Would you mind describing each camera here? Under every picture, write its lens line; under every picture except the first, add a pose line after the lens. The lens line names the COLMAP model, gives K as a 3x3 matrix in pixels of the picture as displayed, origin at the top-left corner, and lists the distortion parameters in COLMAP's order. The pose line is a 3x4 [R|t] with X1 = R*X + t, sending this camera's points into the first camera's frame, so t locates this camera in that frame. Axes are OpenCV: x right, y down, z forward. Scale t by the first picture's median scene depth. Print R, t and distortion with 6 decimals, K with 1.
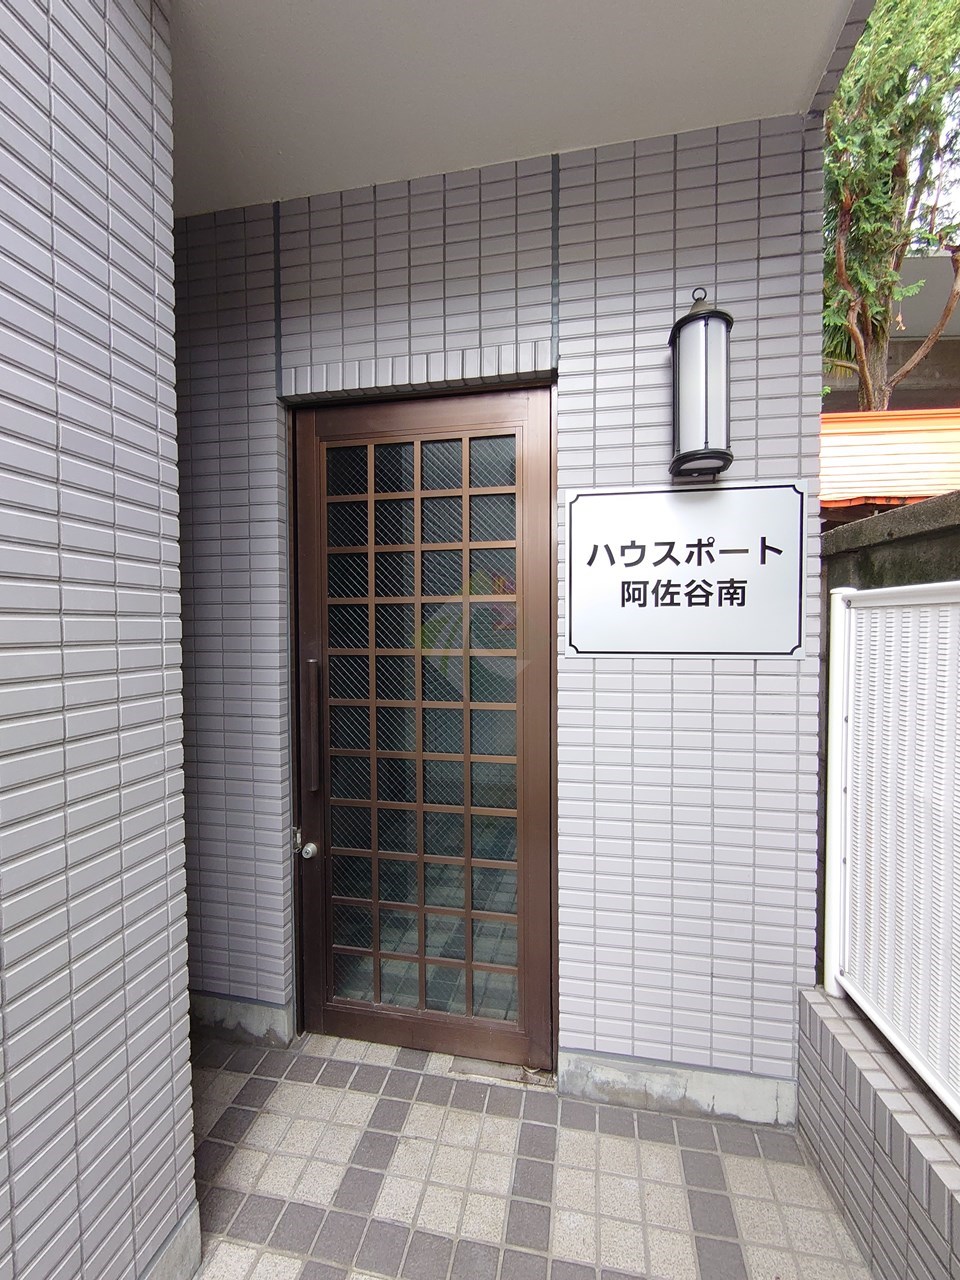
lens RADIAL K [[549.9, 0, 483.5], [0, 549.9, 644.9], [0, 0, 1]] dist [0.001218, -0.002898]
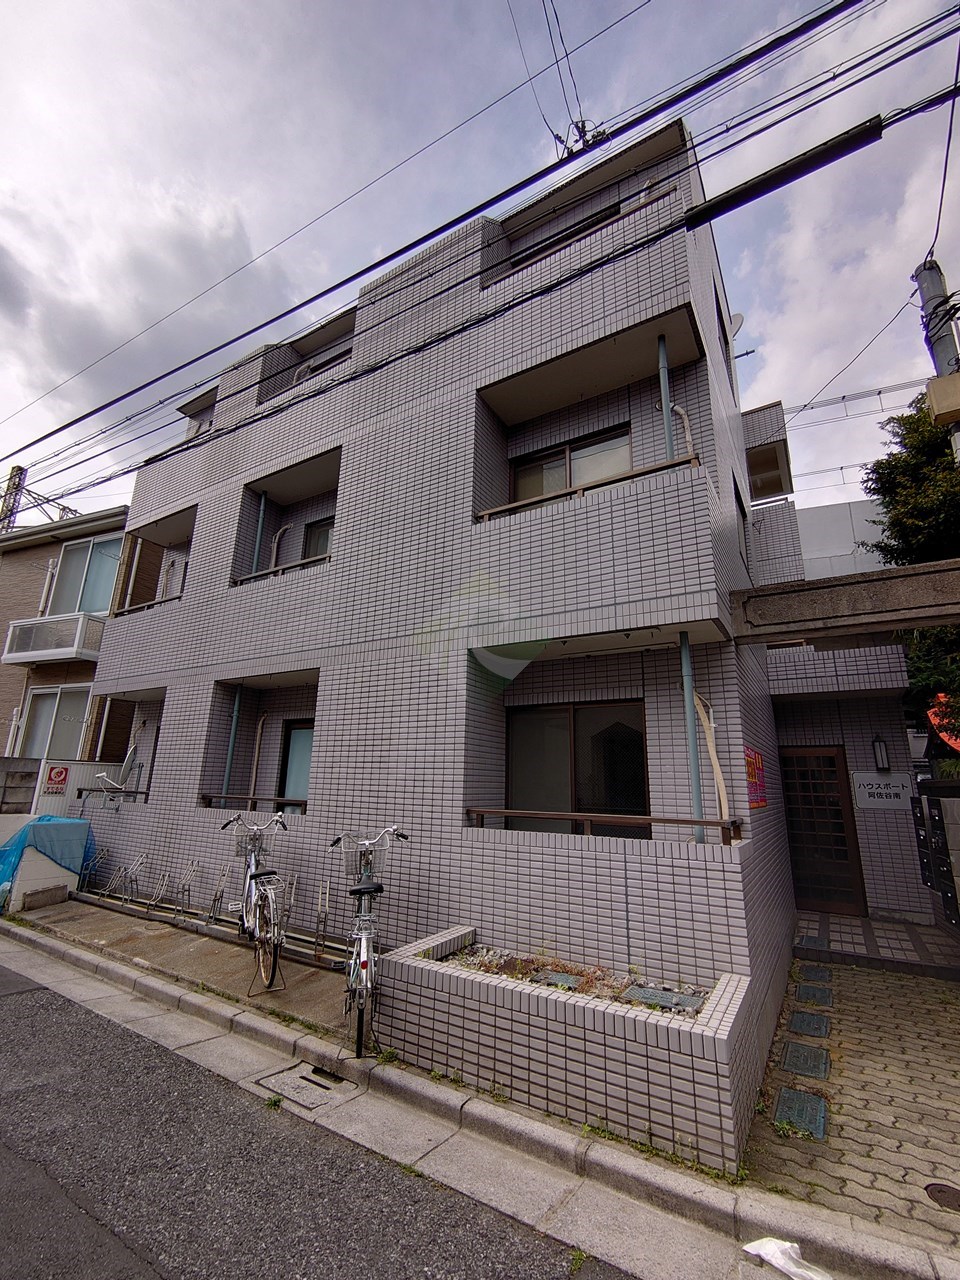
lens RADIAL K [[549.9, 0, 483.5], [0, 549.9, 644.9], [0, 0, 1]] dist [0.001218, -0.002898]
pose [[0.939600, -0.063319, -0.336367, -1.165139], [-0.034755, 0.960010, -0.277799, 0.091363], [0.340506, 0.272710, 0.899825, -4.640313]]
